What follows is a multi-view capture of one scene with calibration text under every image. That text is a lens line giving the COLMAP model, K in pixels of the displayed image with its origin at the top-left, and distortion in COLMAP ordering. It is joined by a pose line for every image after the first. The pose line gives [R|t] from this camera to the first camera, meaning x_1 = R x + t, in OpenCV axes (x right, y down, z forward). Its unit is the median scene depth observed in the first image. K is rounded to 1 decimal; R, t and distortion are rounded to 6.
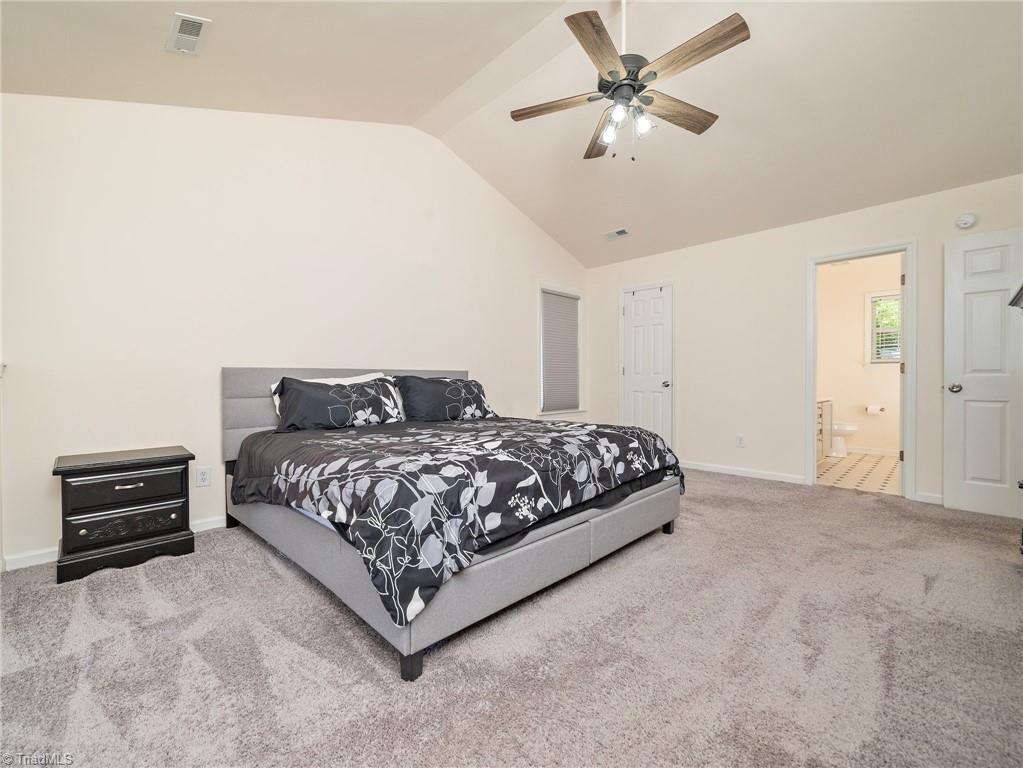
lens RADIAL K [[443.8, 0, 509.5], [0, 443.8, 381.9], [0, 0, 1]] dist [0.001295, 0.000289]
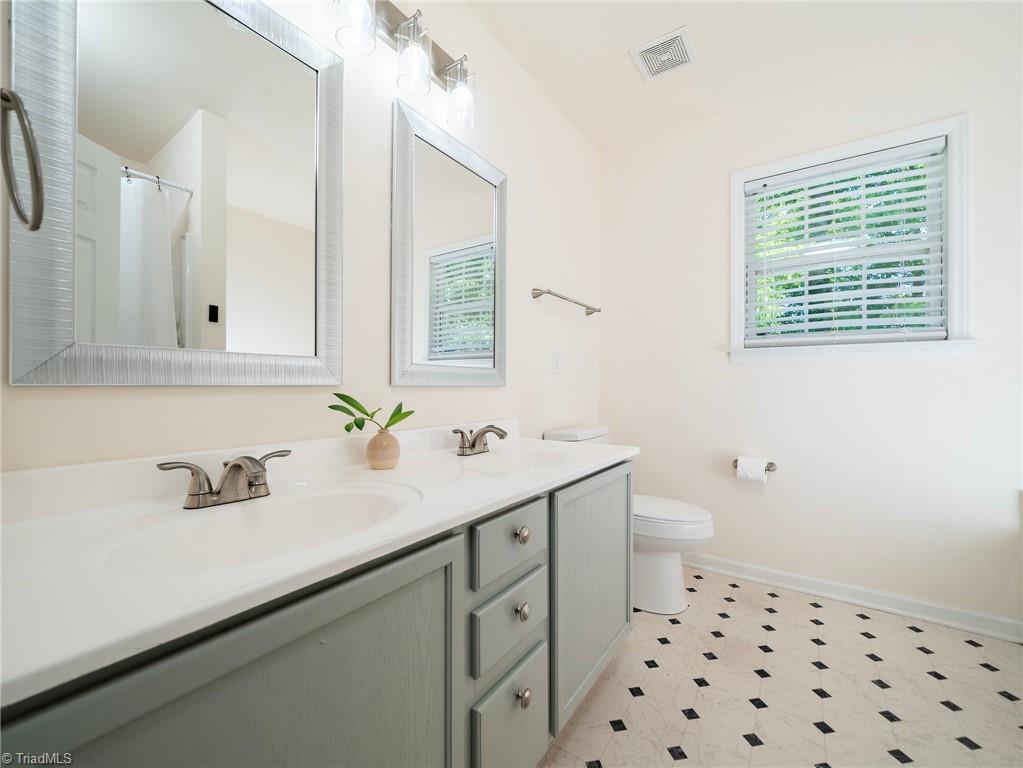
lens RADIAL K [[443.8, 0, 512.3], [0, 443.8, 385.1], [0, 0, 1]] dist [0.001295, 0.000289]
pose [[0.981159, 0.005096, 0.193134, 0.541983], [-0.003359, 0.999951, -0.009322, -0.006912], [-0.193172, 0.008497, 0.981128, 0.662562]]
